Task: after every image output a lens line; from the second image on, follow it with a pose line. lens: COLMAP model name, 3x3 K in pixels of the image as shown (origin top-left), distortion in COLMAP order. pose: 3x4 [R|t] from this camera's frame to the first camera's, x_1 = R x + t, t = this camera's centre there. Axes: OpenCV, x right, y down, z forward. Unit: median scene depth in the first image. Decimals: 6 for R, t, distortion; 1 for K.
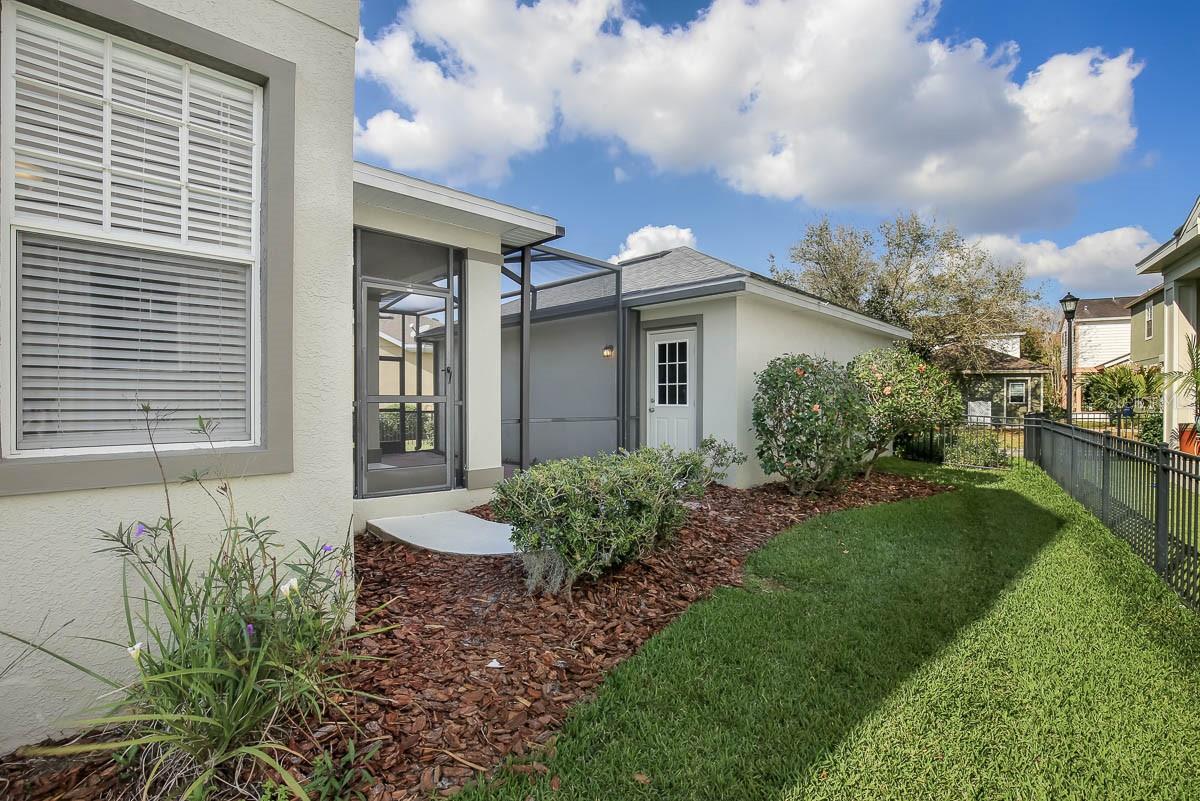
lens RADIAL K [[549.2, 0, 605.8], [0, 549.2, 400.8], [0, 0, 1]] dist [-0.027676, 0.000070]
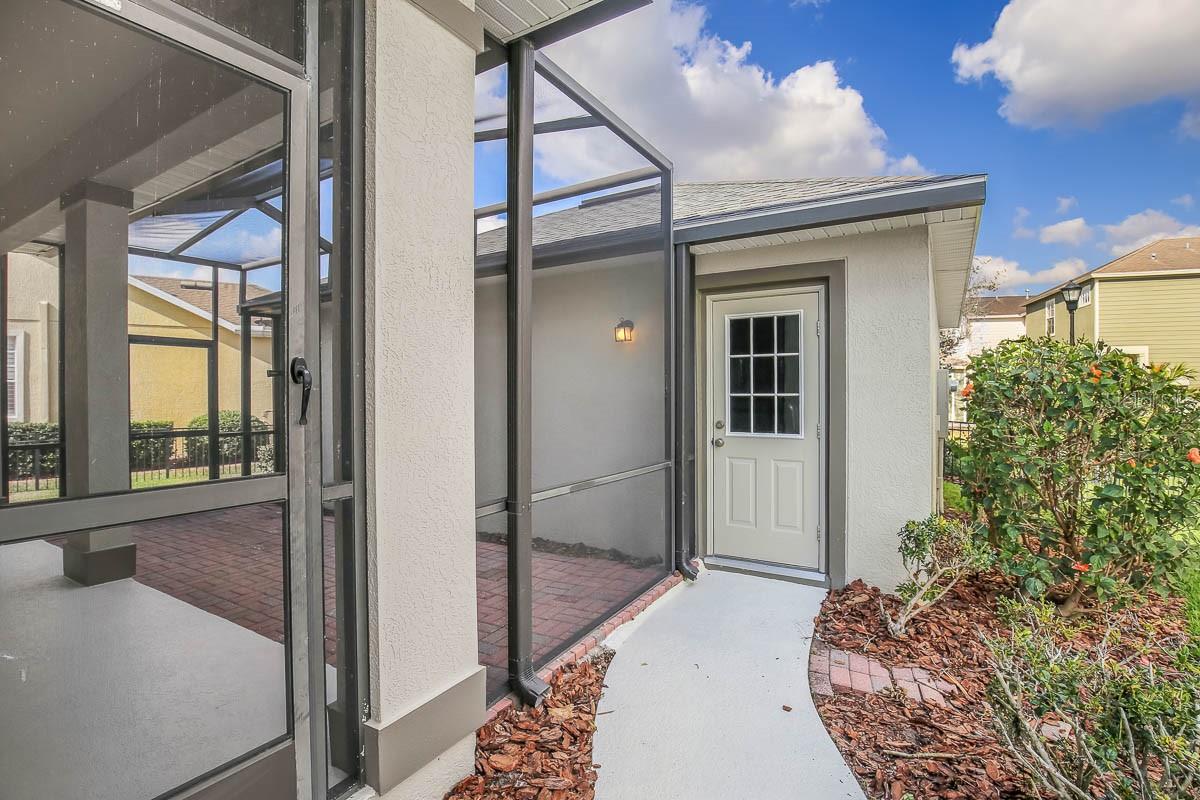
lens RADIAL K [[549.2, 0, 605.8], [0, 549.2, 400.3], [0, 0, 1]] dist [-0.027676, 0.000070]
pose [[0.973748, -0.007808, 0.227493, -0.146294], [0.004687, 0.999887, 0.014257, -0.033048], [-0.227579, -0.012817, 0.973675, 0.516520]]
